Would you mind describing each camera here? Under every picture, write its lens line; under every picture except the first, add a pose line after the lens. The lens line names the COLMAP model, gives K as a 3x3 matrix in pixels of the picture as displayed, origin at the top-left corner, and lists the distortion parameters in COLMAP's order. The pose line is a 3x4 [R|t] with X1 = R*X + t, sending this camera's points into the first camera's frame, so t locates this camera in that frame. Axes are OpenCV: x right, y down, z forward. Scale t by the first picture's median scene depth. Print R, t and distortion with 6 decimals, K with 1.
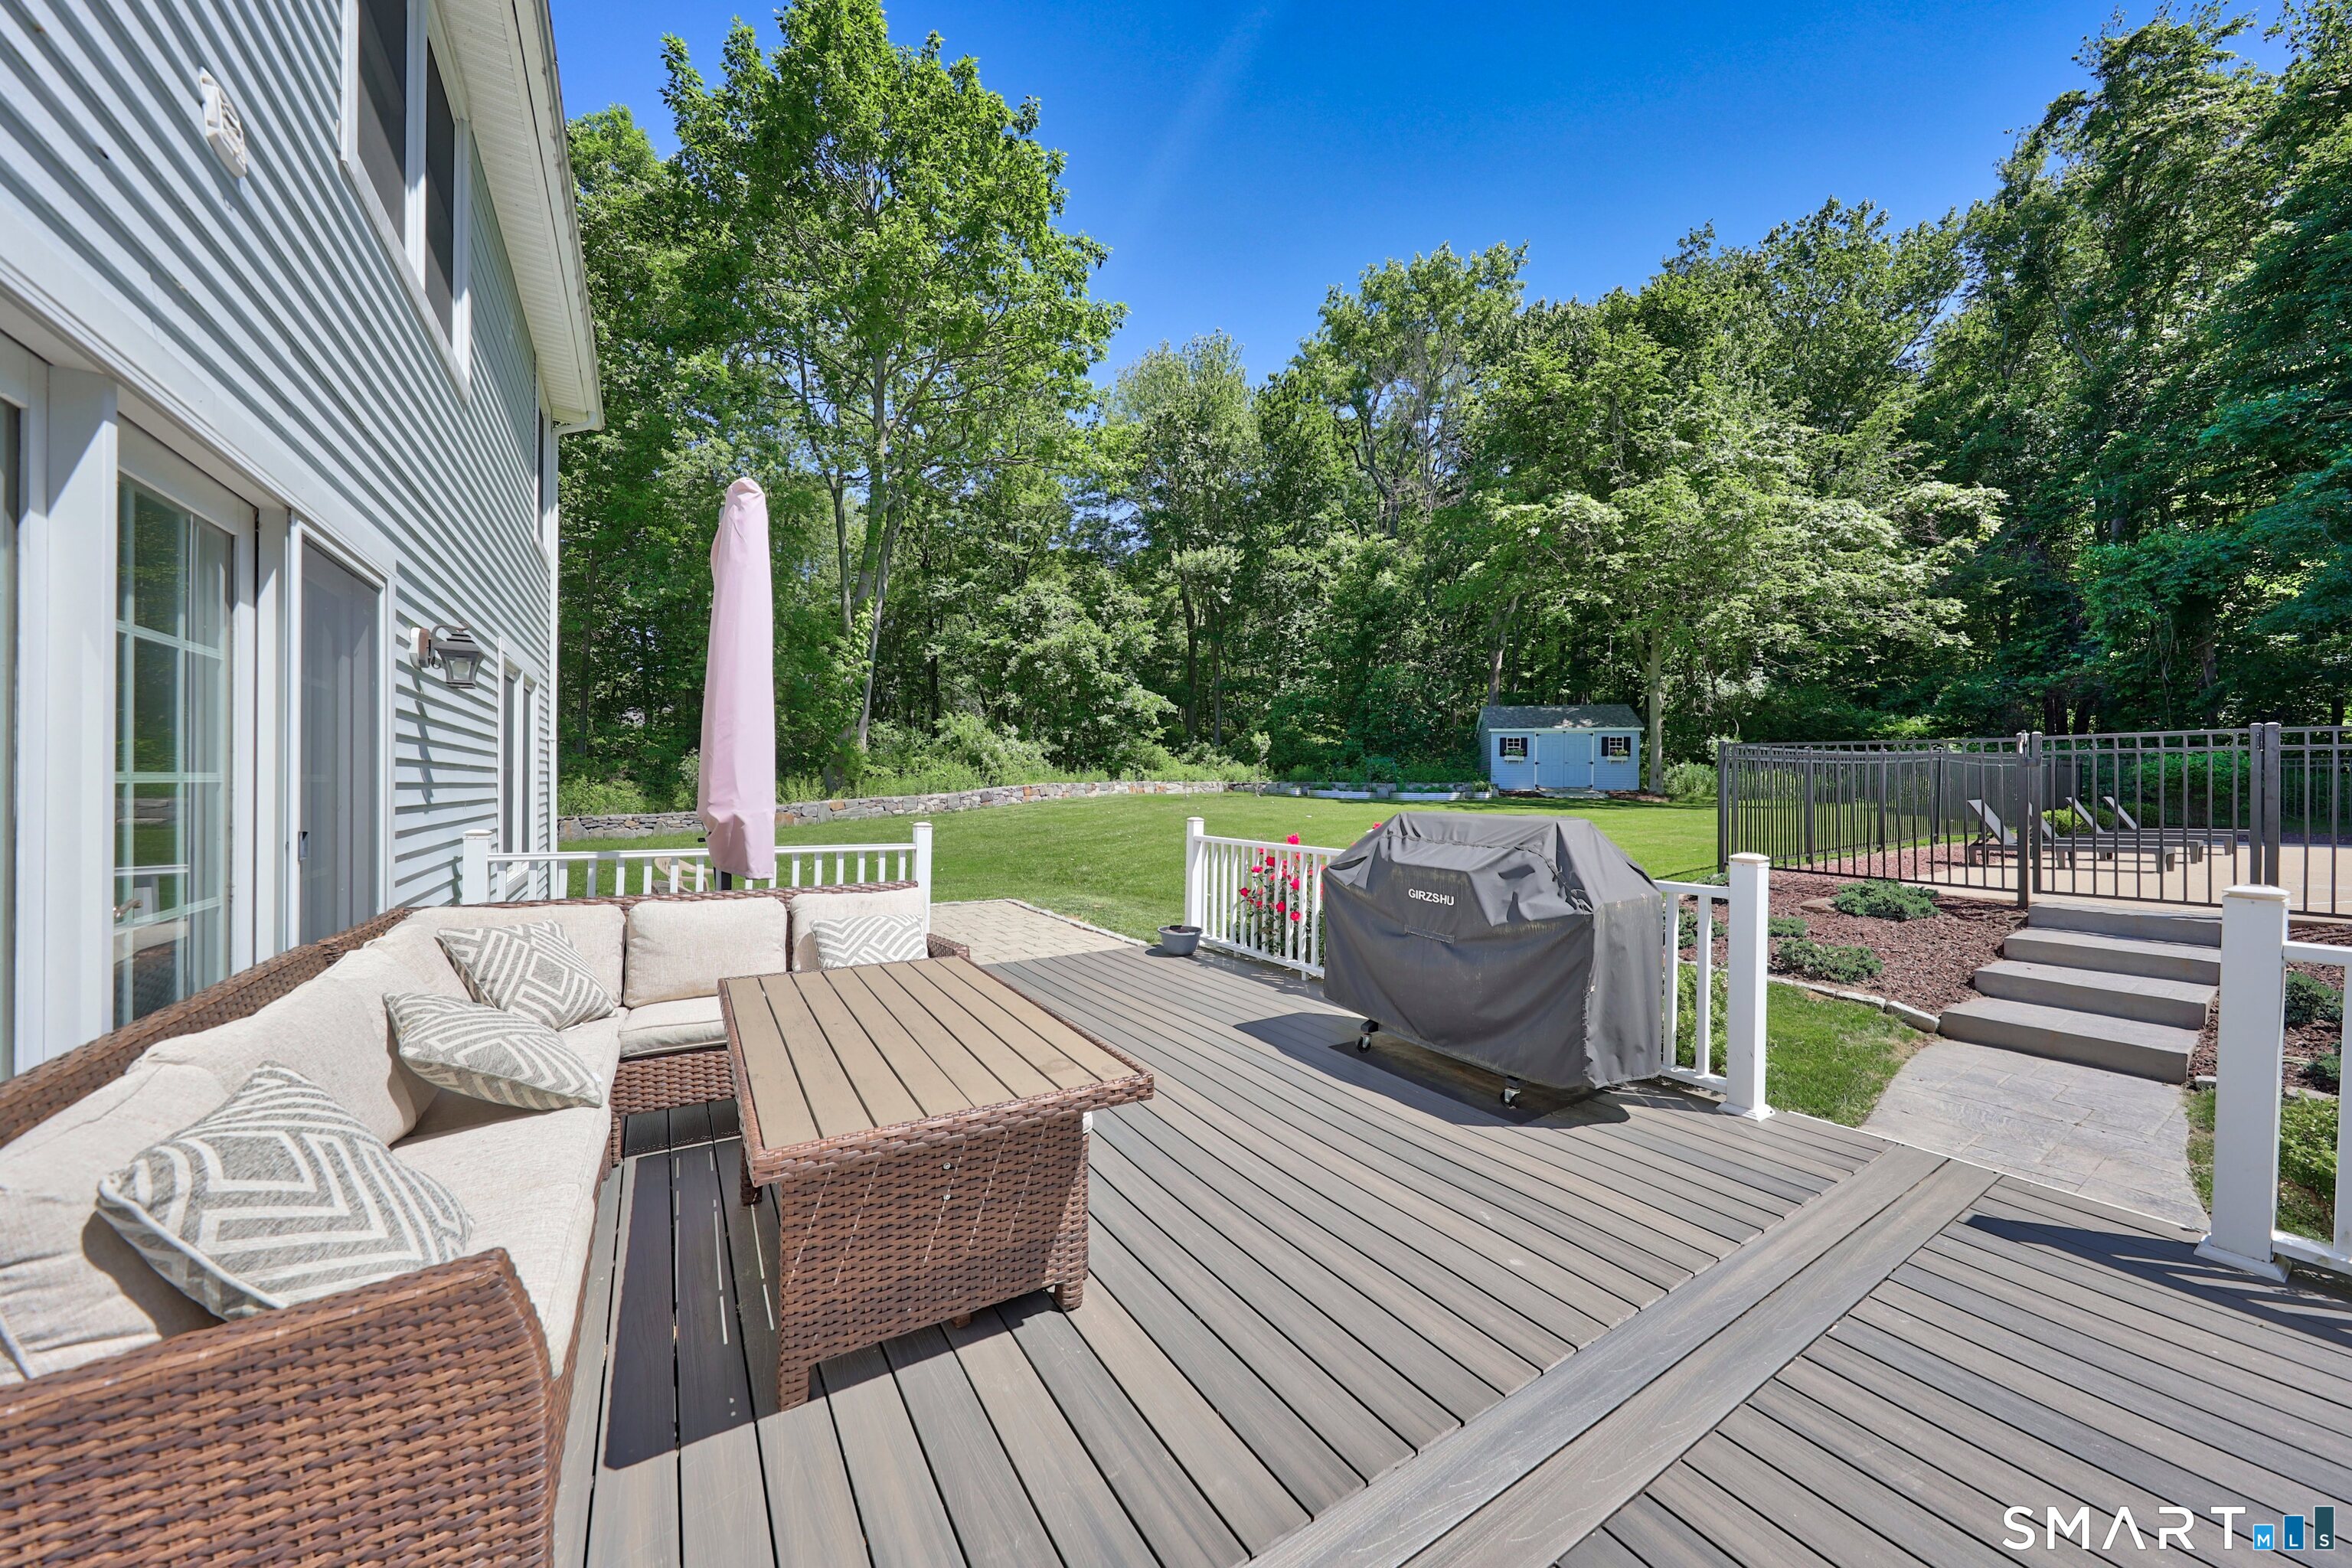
lens RADIAL K [[805.5, 0, 1179.0], [0, 805.5, 787.7], [0, 0, 1]] dist [0.001864, -0.000170]
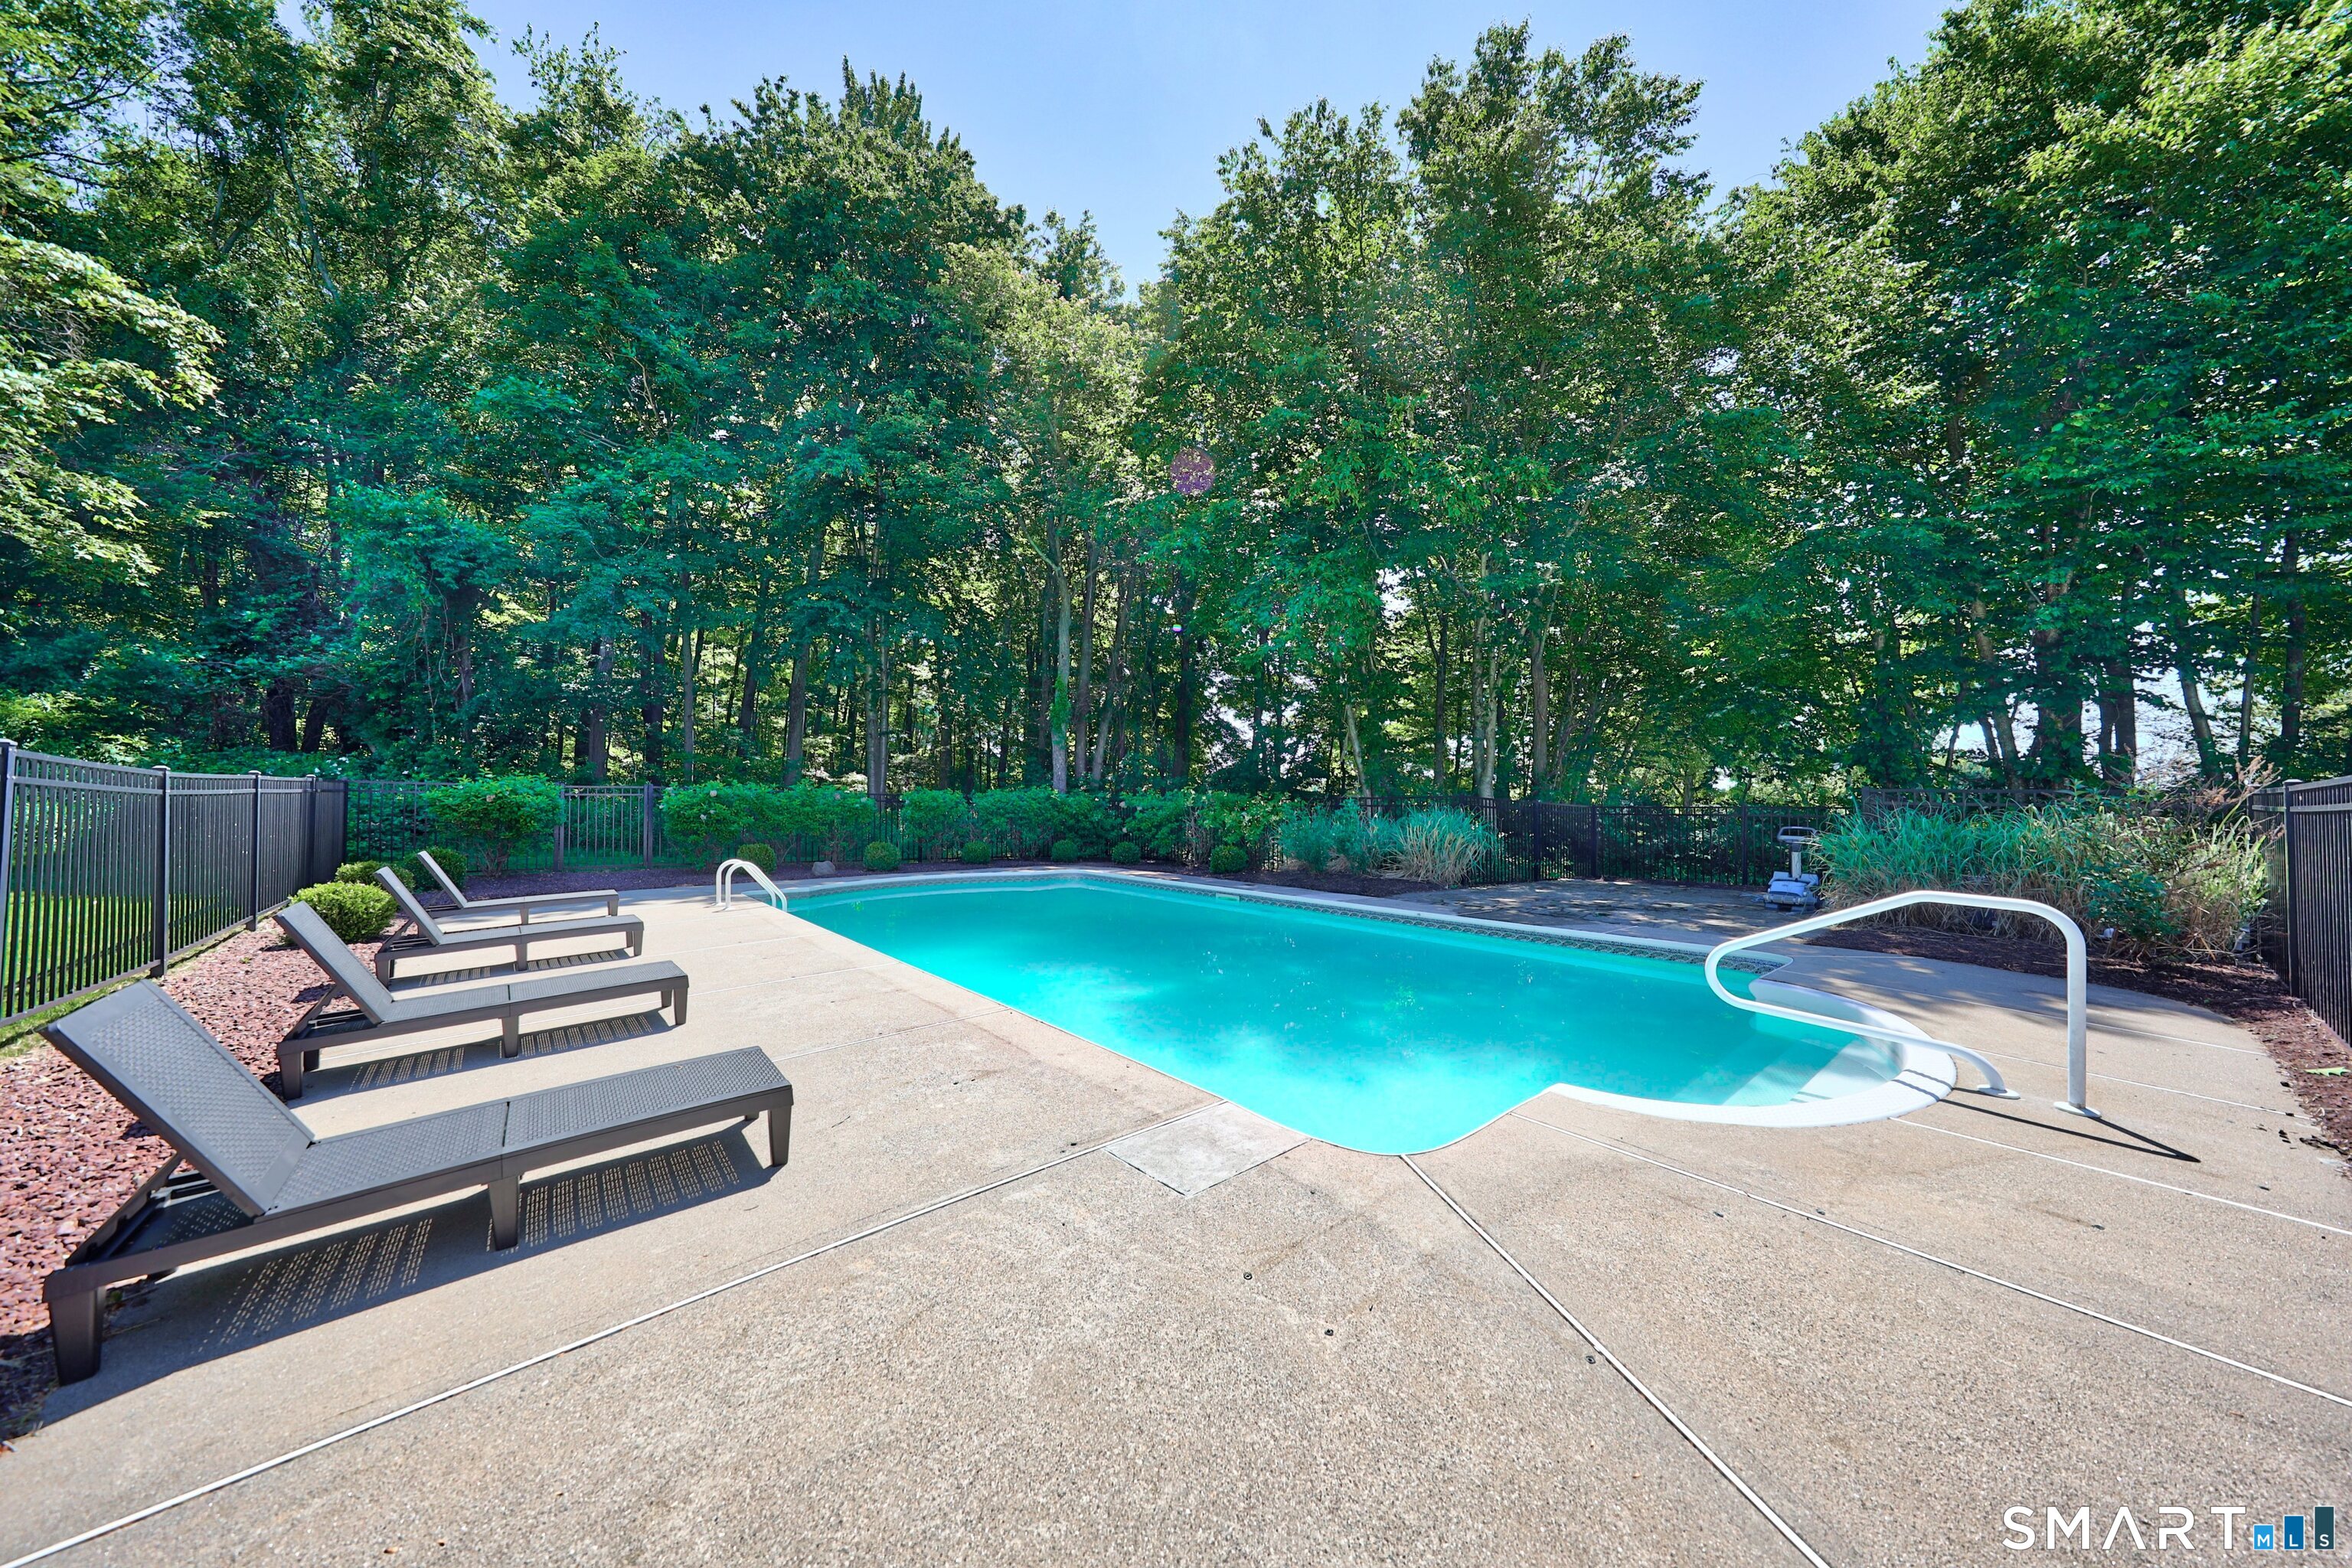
lens RADIAL K [[805.5, 0, 1181.3], [0, 805.5, 791.8], [0, 0, 1]] dist [0.001864, -0.000170]
pose [[-0.106986, 0.014579, 0.994154, 0.335749], [-0.000167, 0.999892, -0.014681, -0.013669], [-0.994260, -0.001737, -0.106972, 0.335294]]
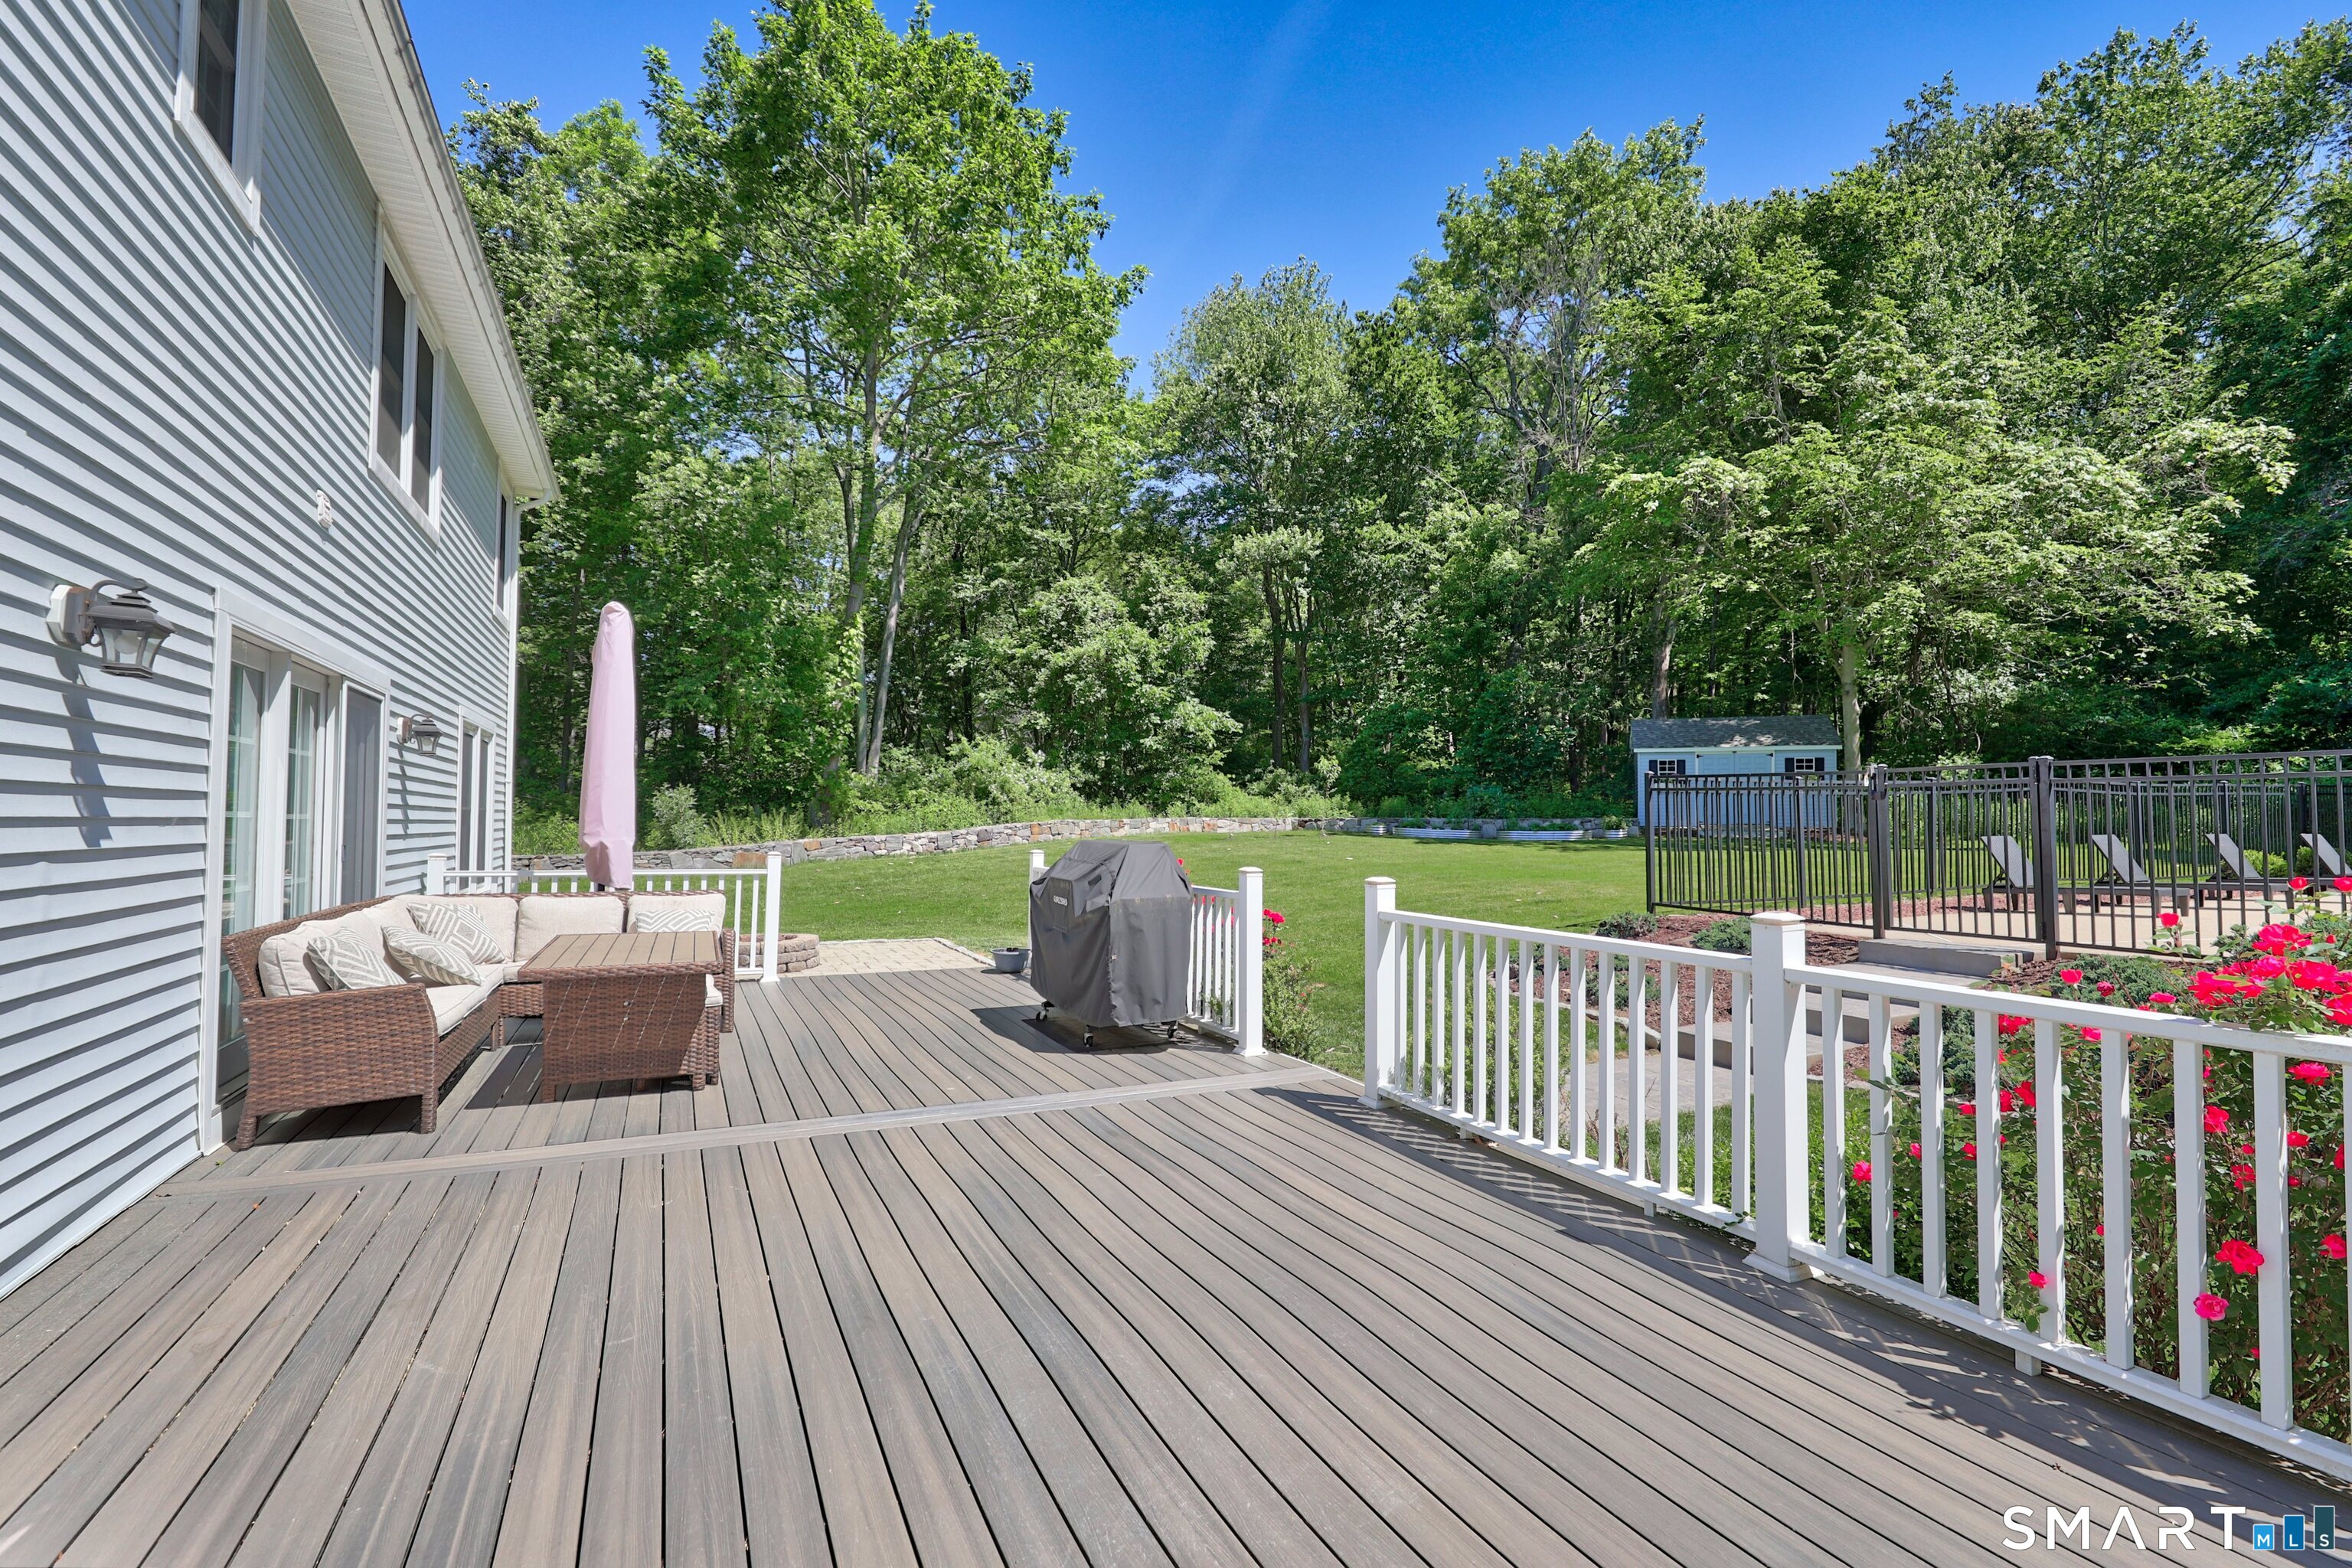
lens RADIAL K [[1075.5, 0, 1175.6], [0, 1075.5, 789.5], [0, 0, 1]] dist [0.003018, -0.000202]
pose [[0.991098, -0.006102, -0.132993, 0.115194], [0.001573, 0.999416, -0.034129, 0.001406], [0.133124, 0.033616, 0.990529, -0.121469]]
